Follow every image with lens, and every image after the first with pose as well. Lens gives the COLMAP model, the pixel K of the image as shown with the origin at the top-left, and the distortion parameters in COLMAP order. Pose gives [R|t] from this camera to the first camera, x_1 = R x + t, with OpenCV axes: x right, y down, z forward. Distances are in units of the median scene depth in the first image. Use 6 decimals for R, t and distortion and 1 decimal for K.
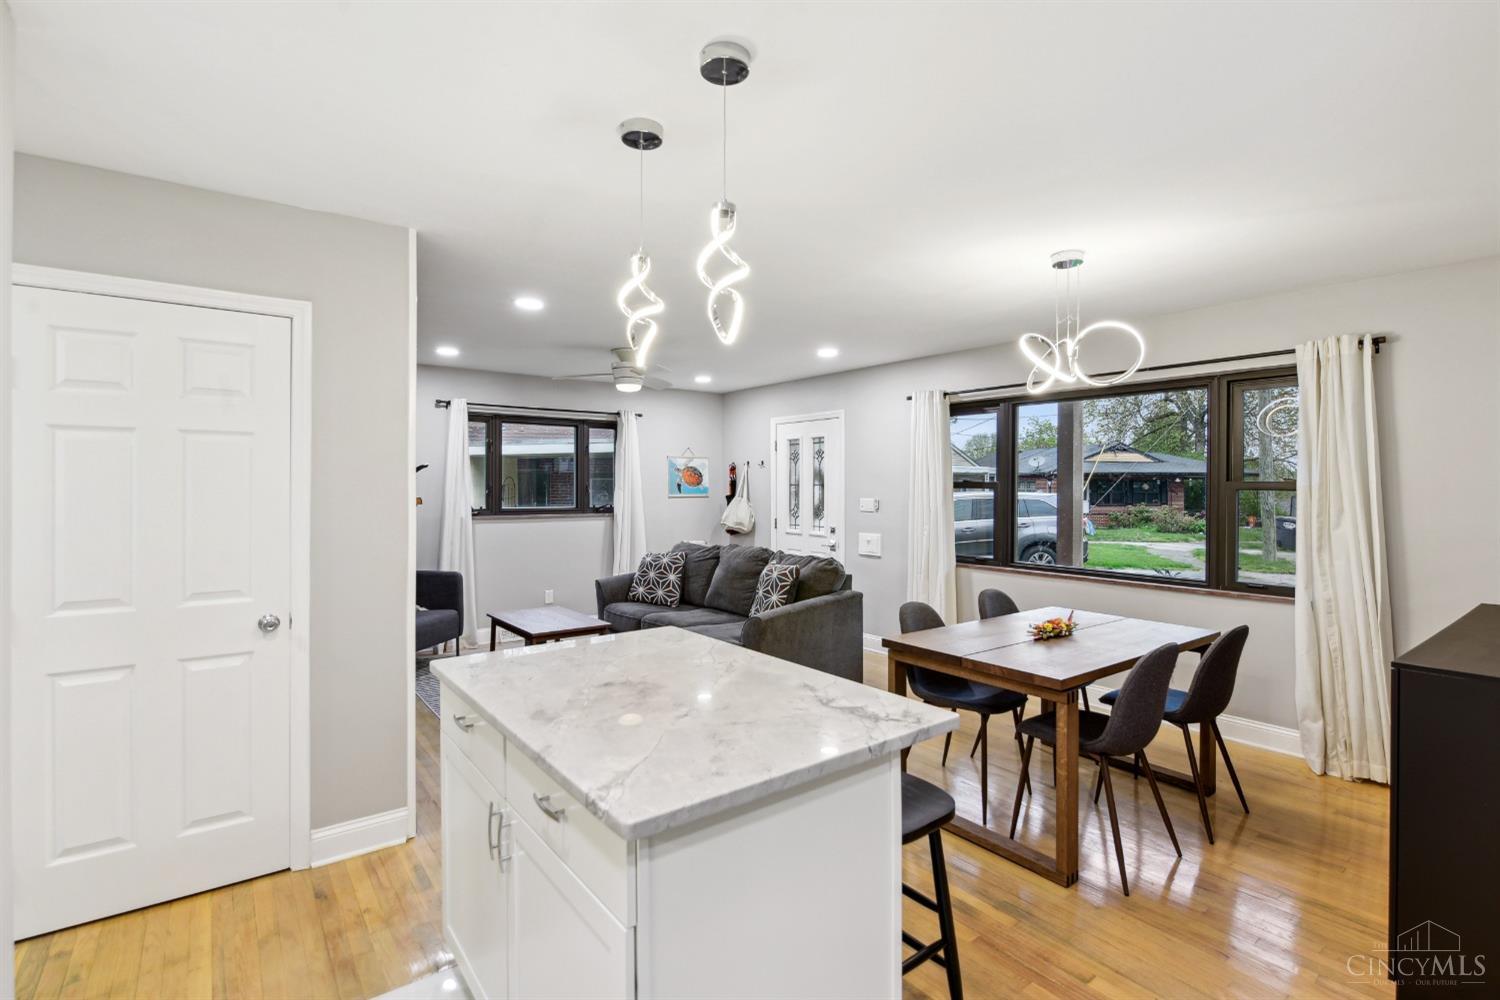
lens RADIAL K [[728.1, 0, 744.0], [0, 728.1, 483.7], [0, 0, 1]] dist [-0.002683, -0.000829]
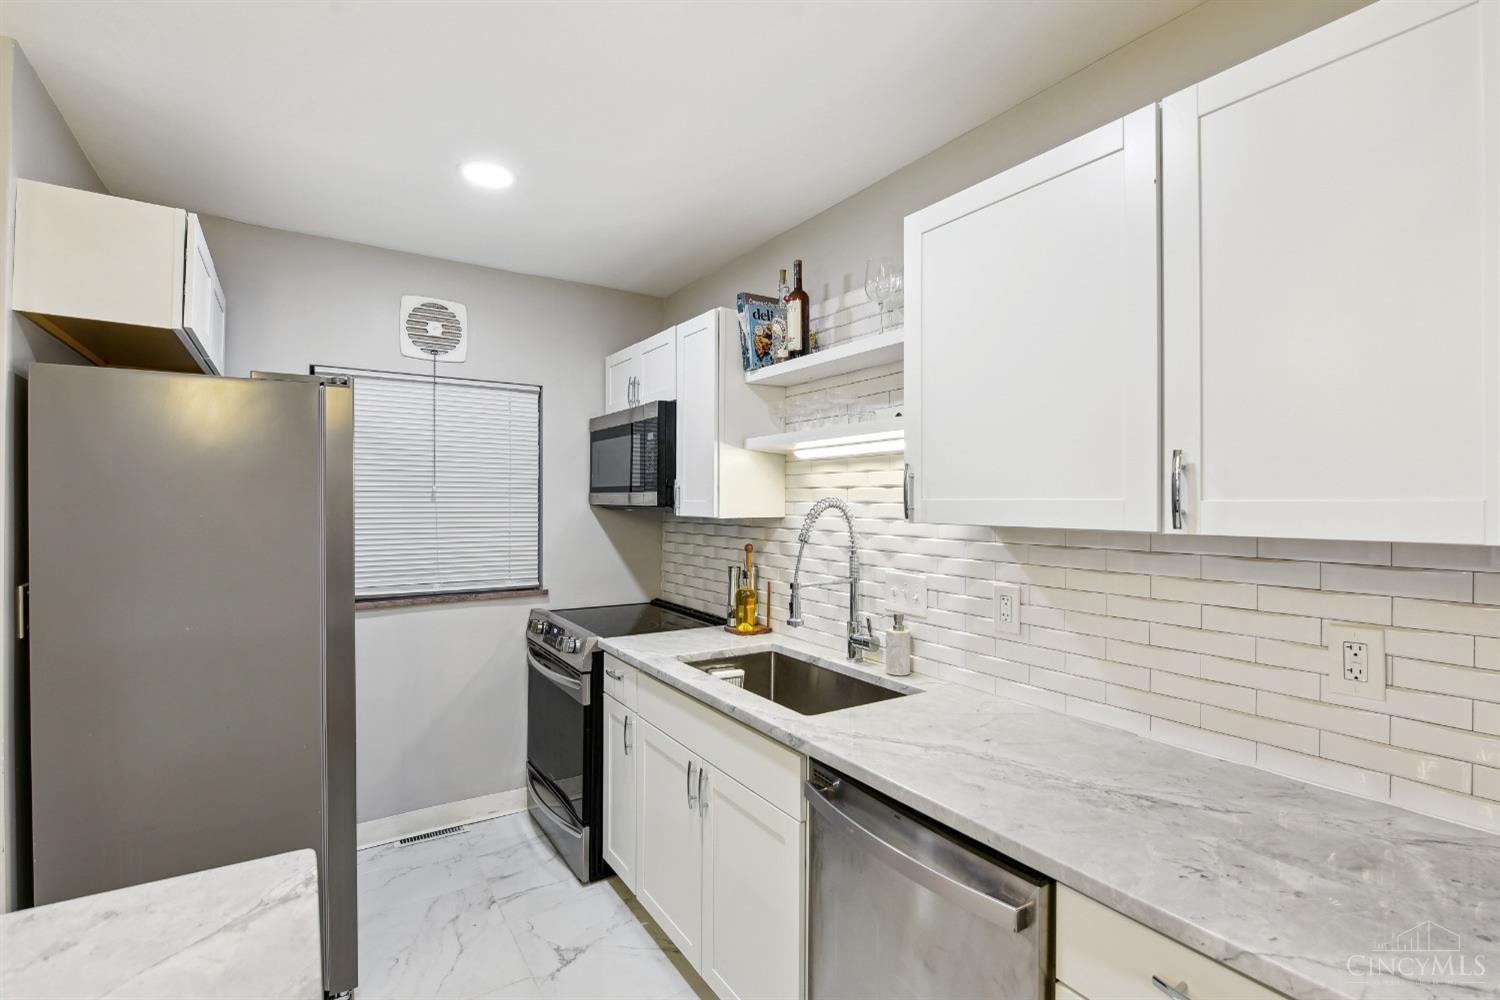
lens RADIAL K [[681.2, 0, 750.9], [0, 681.2, 502.5], [0, 0, 1]] dist [-0.003308, -0.000361]
pose [[-0.998941, -0.003557, 0.045868, -0.482390], [-0.003759, 0.999984, -0.004325, 0.004470], [-0.045852, -0.004493, -0.998938, 1.159101]]
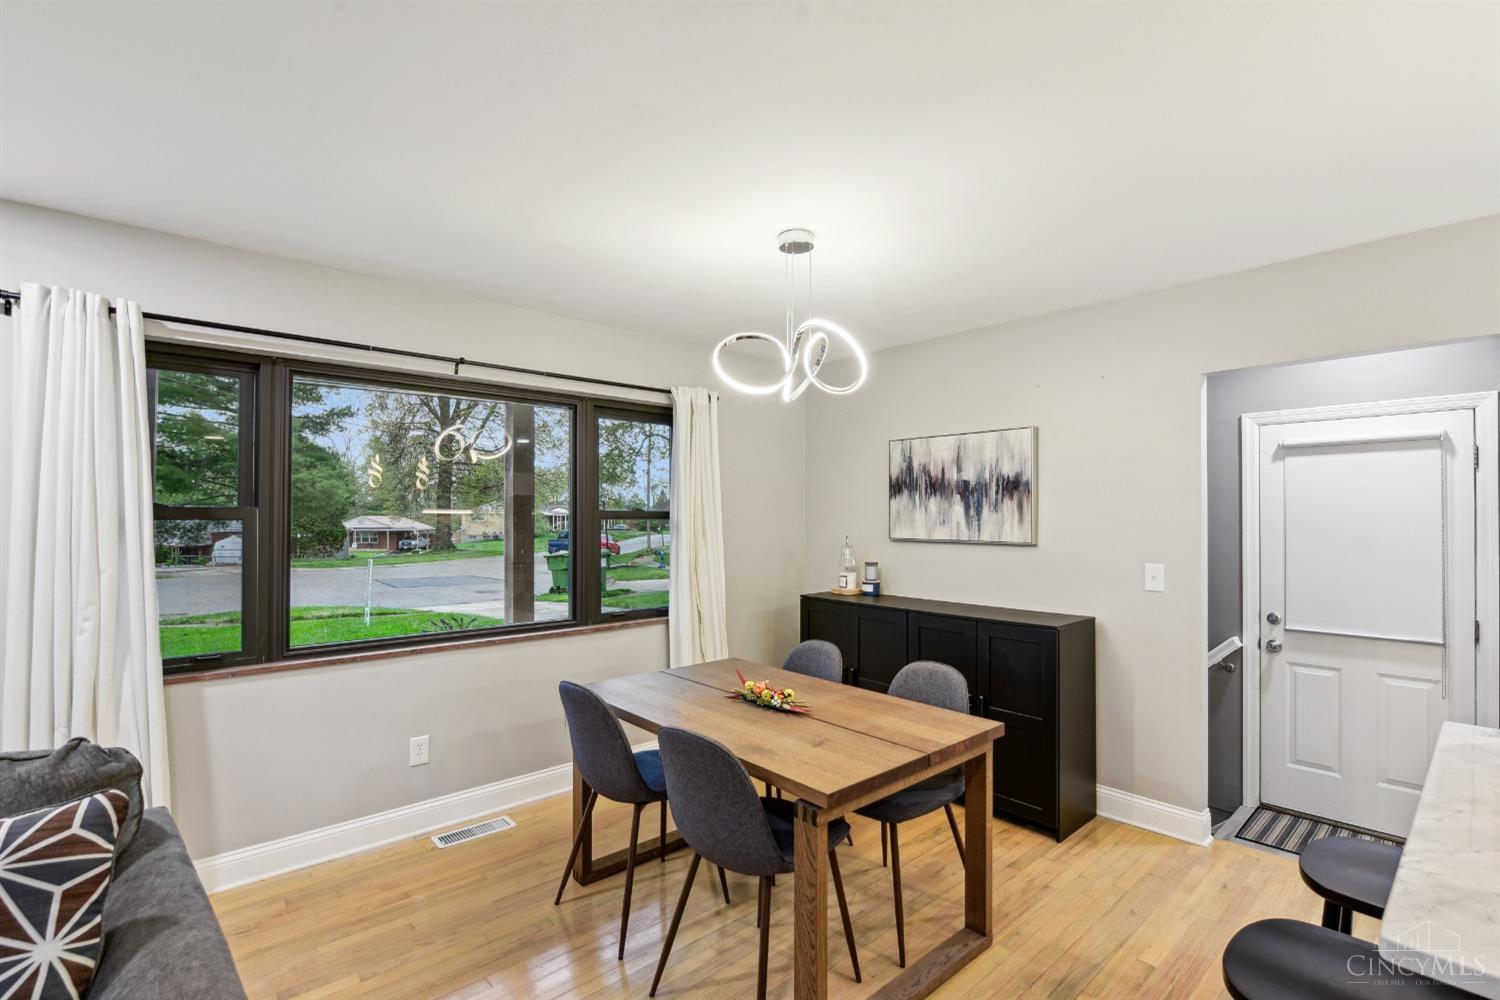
lens RADIAL K [[674.1, 0, 771.7], [0, 674.1, 509.1], [0, 0, 1]] dist [-0.003434, -0.000931]
pose [[-0.113745, 0.007090, 0.993485, -0.538367], [-0.003617, 0.999965, -0.007550, -0.000176], [-0.993503, -0.004453, -0.113715, 1.925341]]
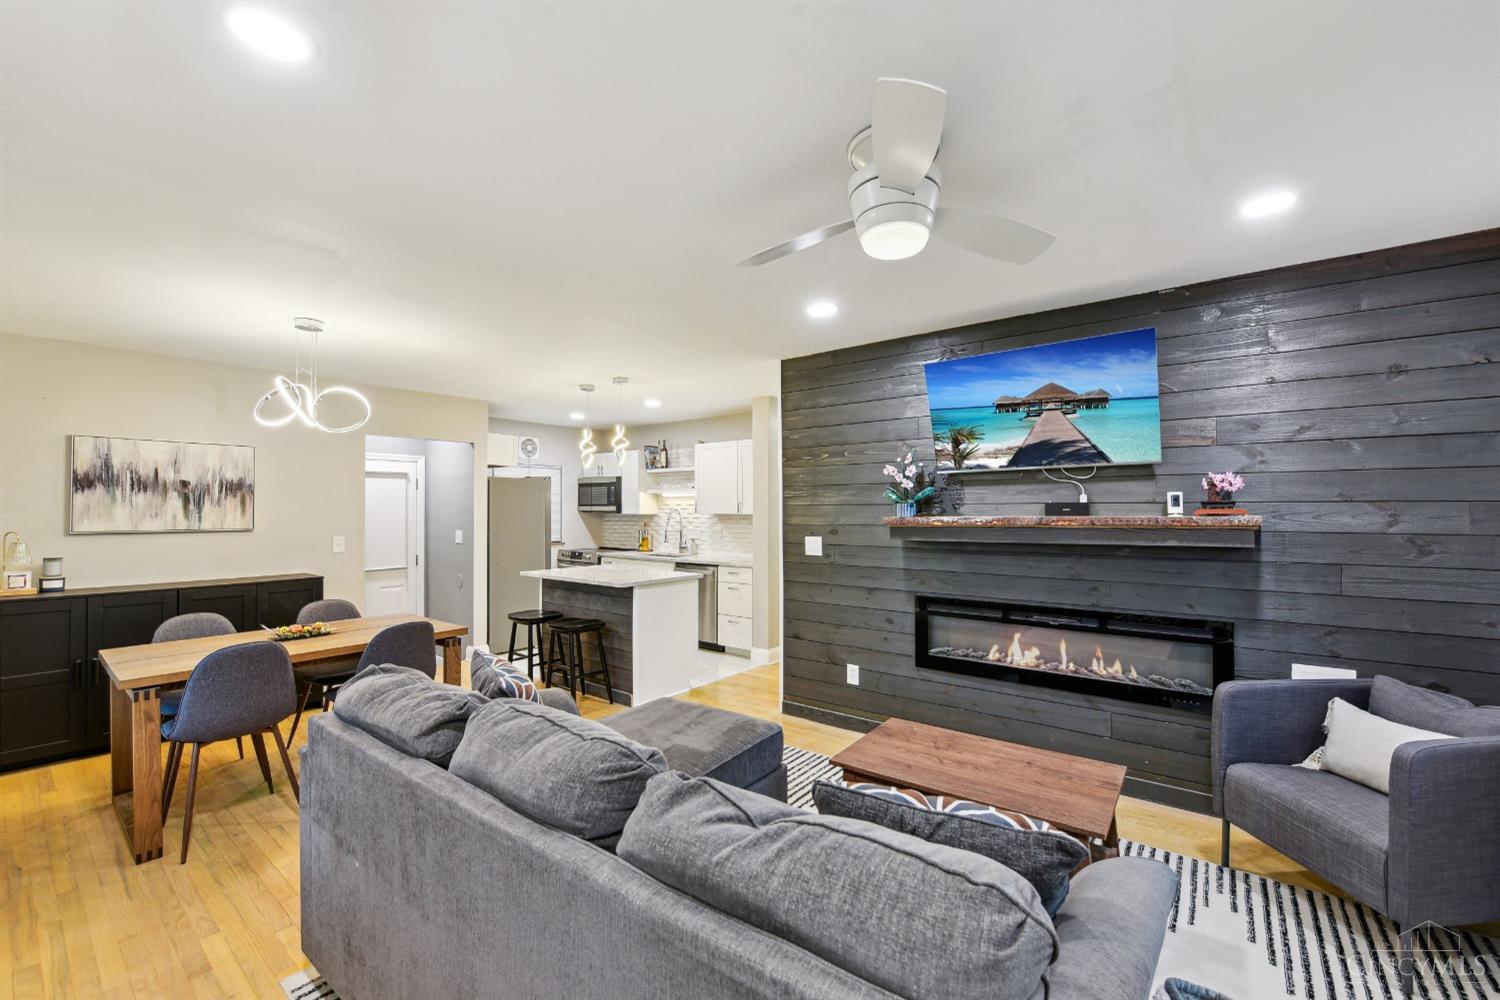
lens RADIAL K [[603.6, 0, 750.0], [0, 603.6, 500.0], [0, 0, 1]] dist [-0.014165, -0.000755]
pose [[-0.964834, -0.001531, -0.262856, -0.019214], [0.004014, 0.999781, -0.020558, 0.020844], [0.262830, -0.020891, -0.964616, 3.797294]]
